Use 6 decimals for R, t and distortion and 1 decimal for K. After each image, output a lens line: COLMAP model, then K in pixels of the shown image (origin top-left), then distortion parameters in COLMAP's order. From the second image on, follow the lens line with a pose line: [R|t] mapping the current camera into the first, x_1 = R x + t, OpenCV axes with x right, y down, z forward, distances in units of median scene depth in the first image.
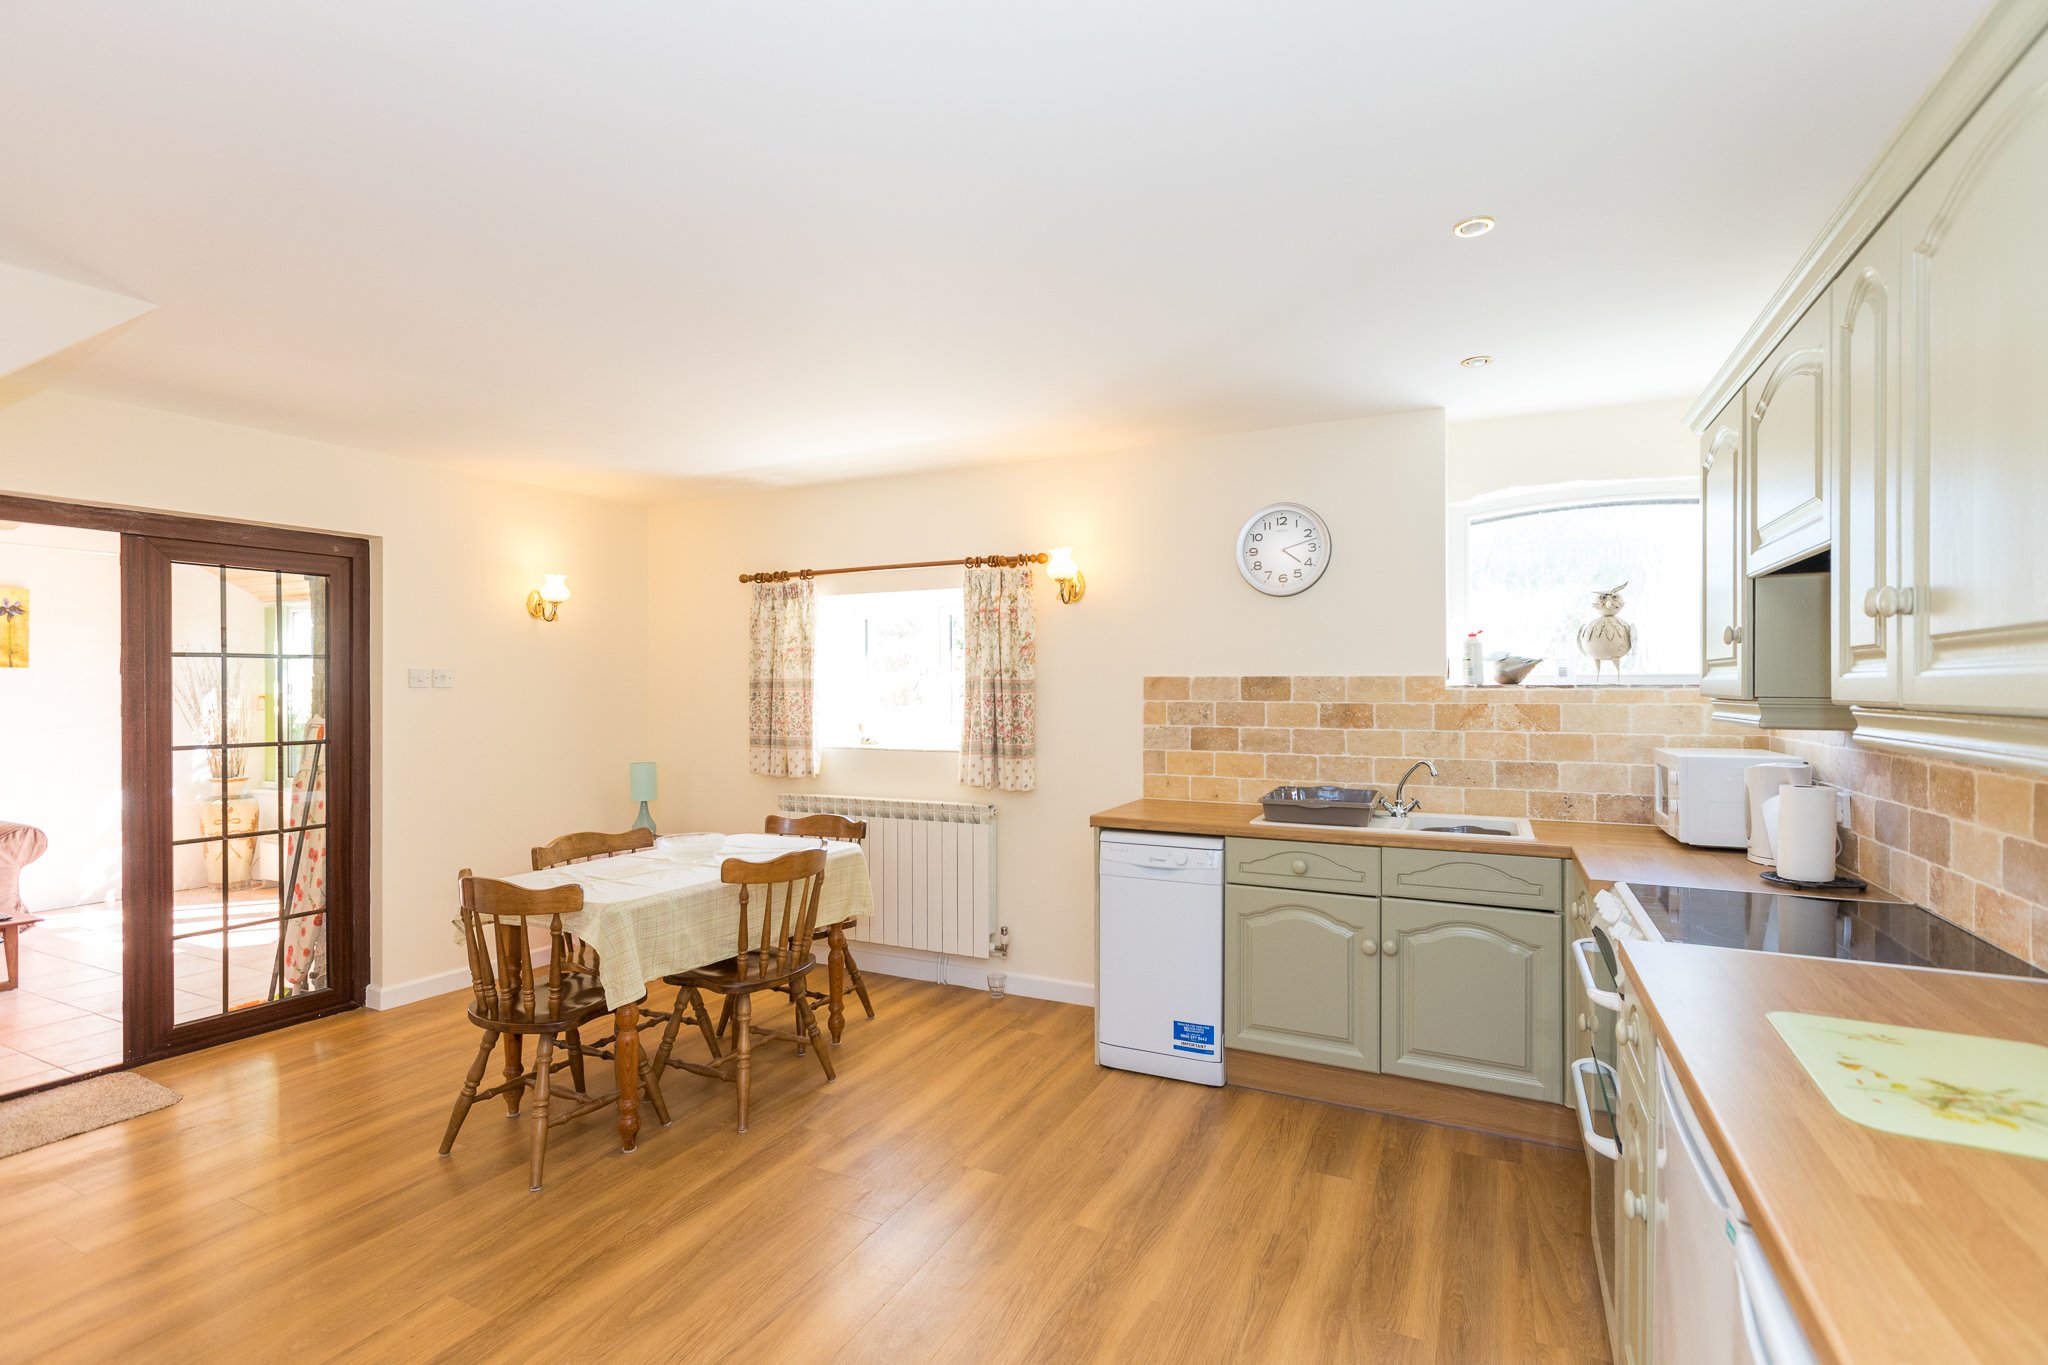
lens RADIAL K [[935.8, 0, 1020.3], [0, 935.8, 690.1], [0, 0, 1]] dist [-0.004247, 0.000341]
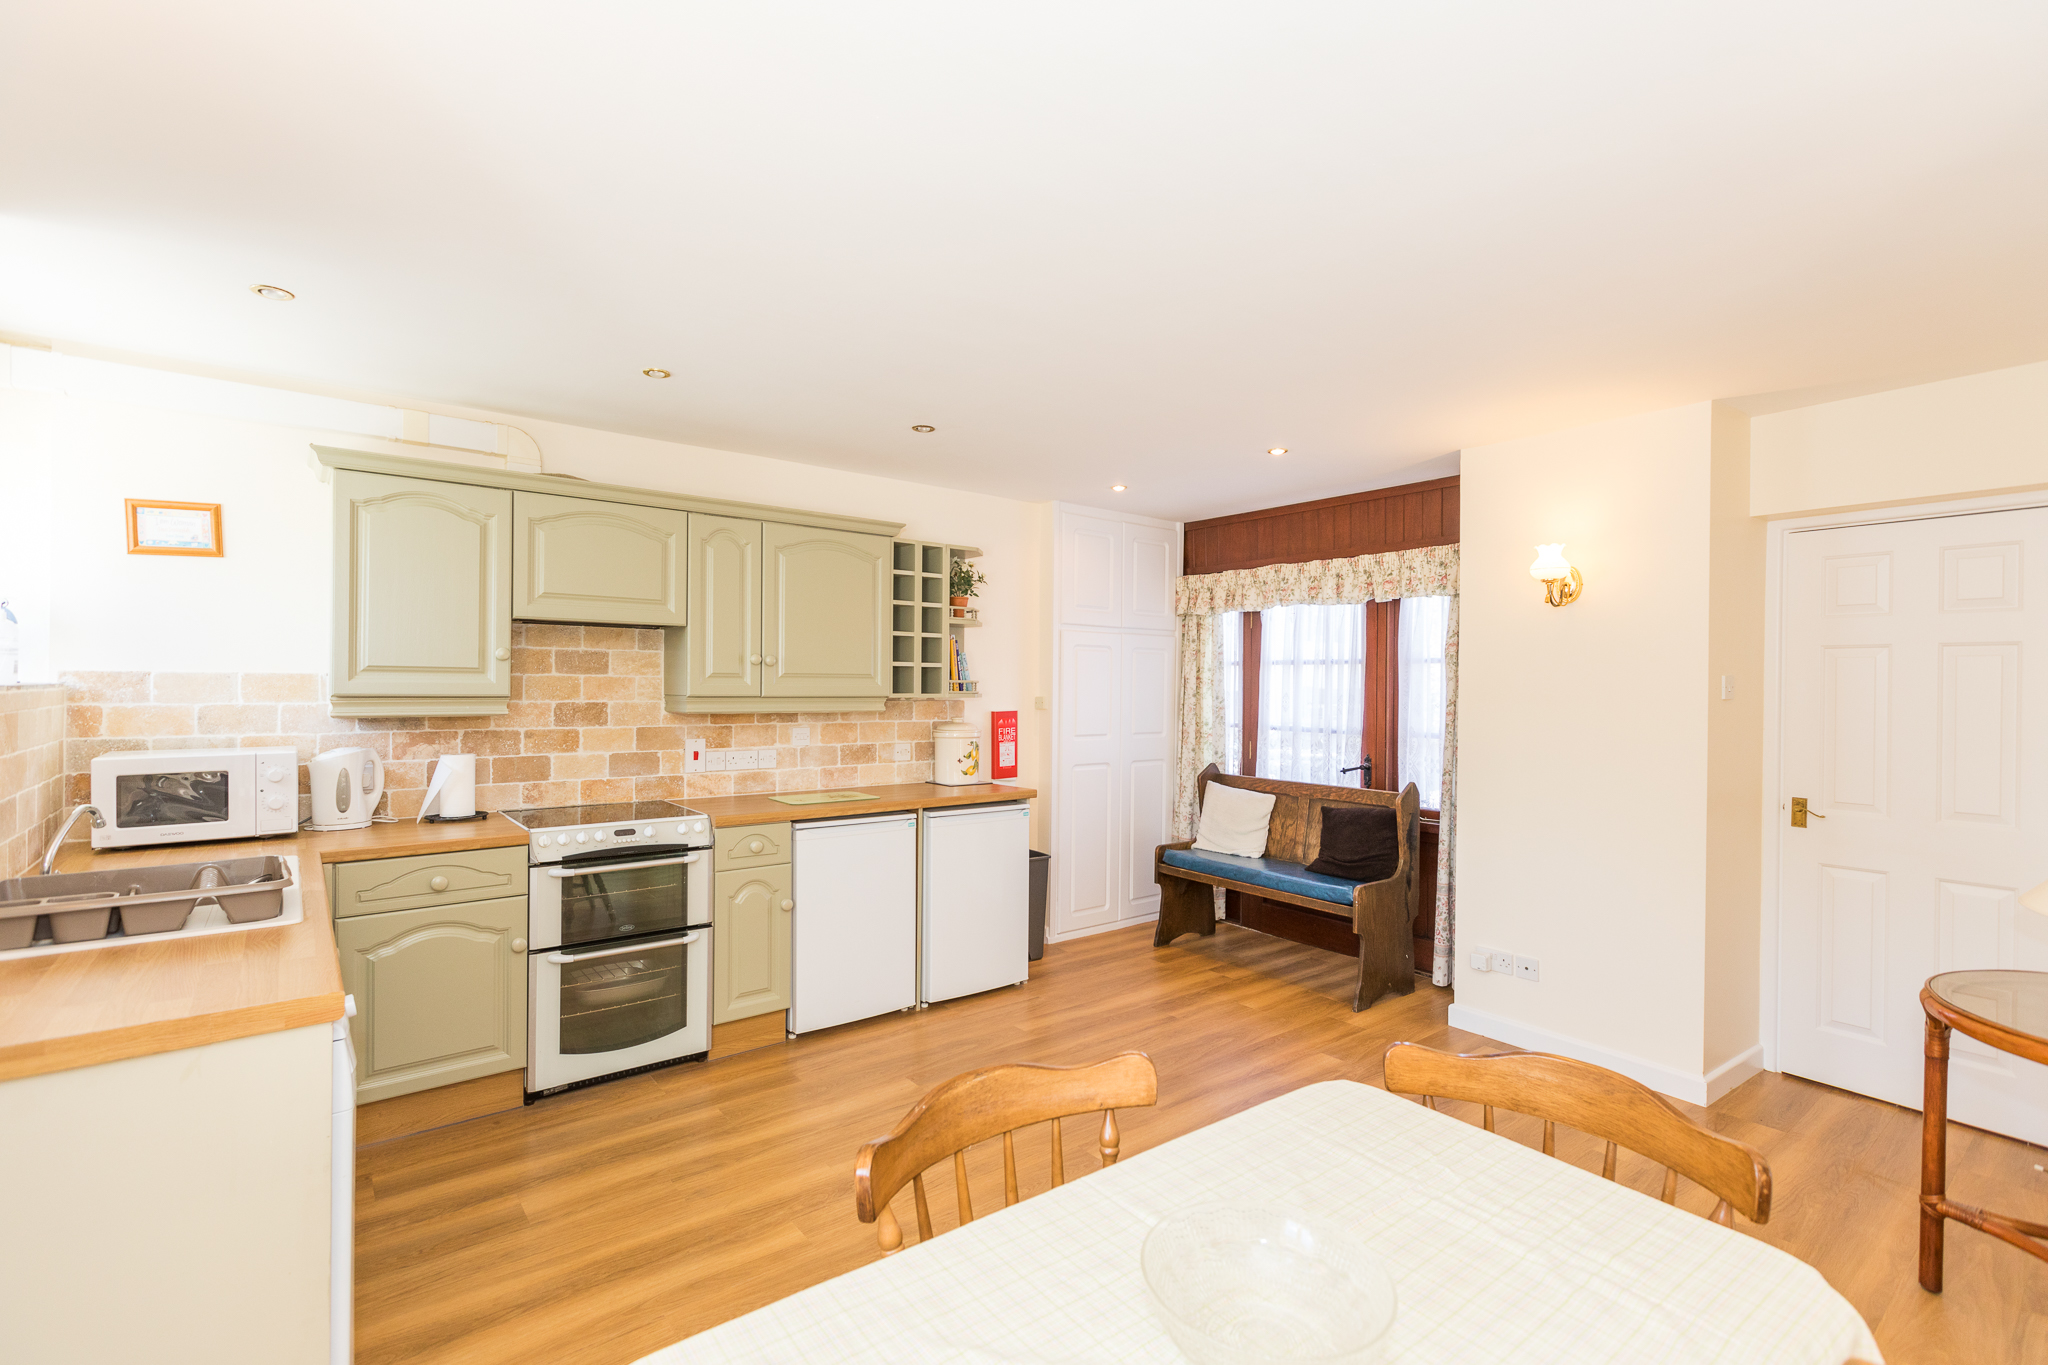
lens RADIAL K [[920.8, 0, 1021.8], [0, 920.8, 688.5], [0, 0, 1]] dist [-0.000455, 0.000004]
pose [[-0.901546, -0.007850, 0.432612, -0.537750], [-0.004213, 0.999947, 0.009365, -0.017549], [-0.432663, 0.006621, -0.901532, 1.692841]]
